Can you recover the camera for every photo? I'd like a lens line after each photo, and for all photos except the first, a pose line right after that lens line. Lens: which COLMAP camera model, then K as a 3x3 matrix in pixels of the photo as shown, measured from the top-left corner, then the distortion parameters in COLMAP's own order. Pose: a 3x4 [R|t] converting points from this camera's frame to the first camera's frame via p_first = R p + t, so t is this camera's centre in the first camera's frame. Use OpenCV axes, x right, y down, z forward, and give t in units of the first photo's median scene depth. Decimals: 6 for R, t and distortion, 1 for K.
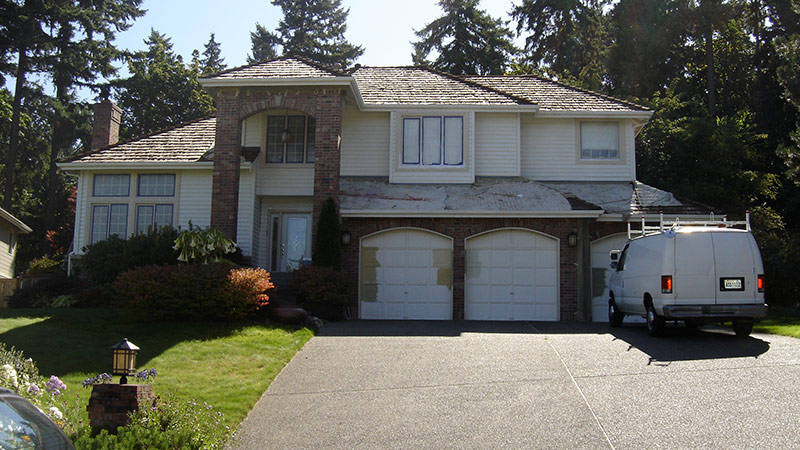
lens RADIAL K [[868.8, 0, 400.0], [0, 868.8, 225.0], [0, 0, 1]] dist [-0.137081, -0.001323]
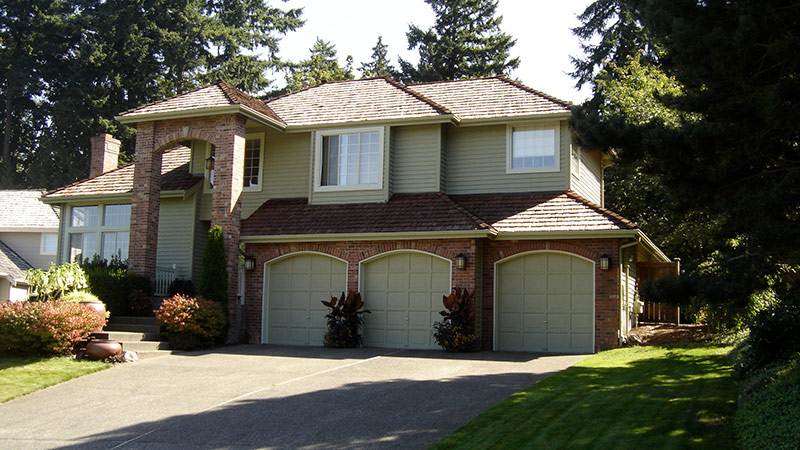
lens RADIAL K [[868.8, 0, 400.0], [0, 868.8, 225.0], [0, 0, 1]] dist [-0.137081, -0.001323]
pose [[0.950909, -0.032511, -0.307758, 0.126441], [0.037740, 0.999226, 0.011052, -0.010481], [0.307161, -0.022124, 0.951400, 0.029890]]
